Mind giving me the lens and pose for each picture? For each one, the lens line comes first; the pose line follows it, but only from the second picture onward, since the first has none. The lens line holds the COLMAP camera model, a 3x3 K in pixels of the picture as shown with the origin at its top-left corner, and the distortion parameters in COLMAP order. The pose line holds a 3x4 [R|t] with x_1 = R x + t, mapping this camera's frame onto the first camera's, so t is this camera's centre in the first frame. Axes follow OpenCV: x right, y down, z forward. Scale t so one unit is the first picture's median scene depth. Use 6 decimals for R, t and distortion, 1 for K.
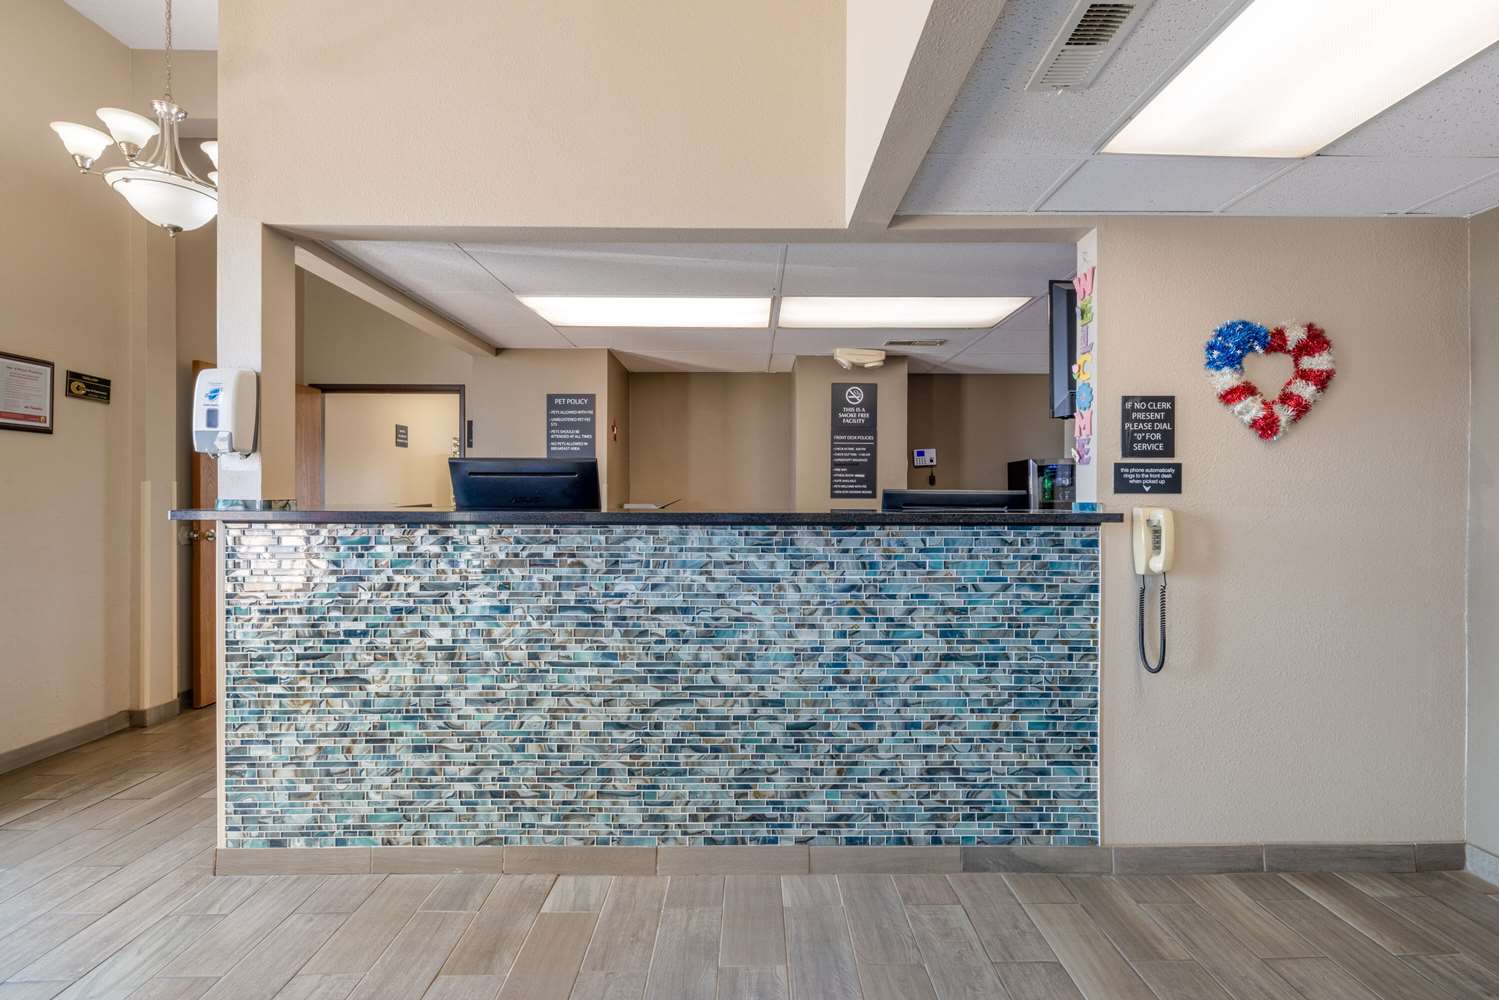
lens RADIAL K [[657.1, 0, 756.2], [0, 657.1, 498.2], [0, 0, 1]] dist [0.003239, 0.000151]
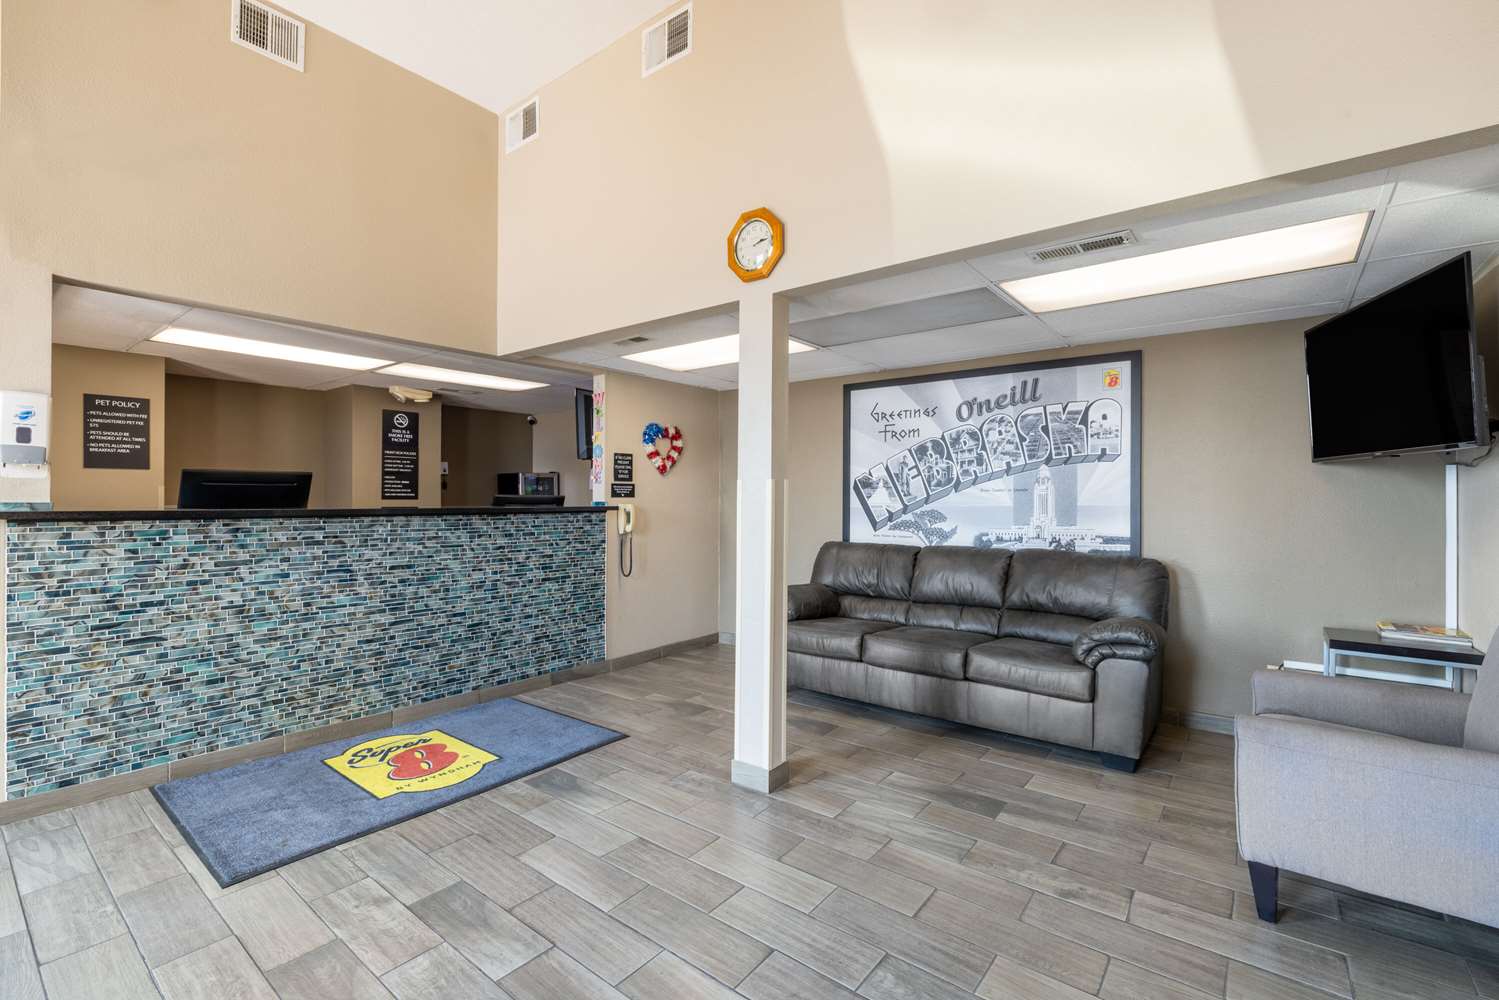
lens RADIAL K [[665.5, 0, 750.5], [0, 665.5, 497.9], [0, 0, 1]] dist [0.000283, 0.000069]
pose [[0.634821, -0.000405, 0.772659, -0.871874], [0.000285, 1.000000, 0.000290, -0.005746], [-0.772659, 0.000036, 0.634821, -0.761277]]
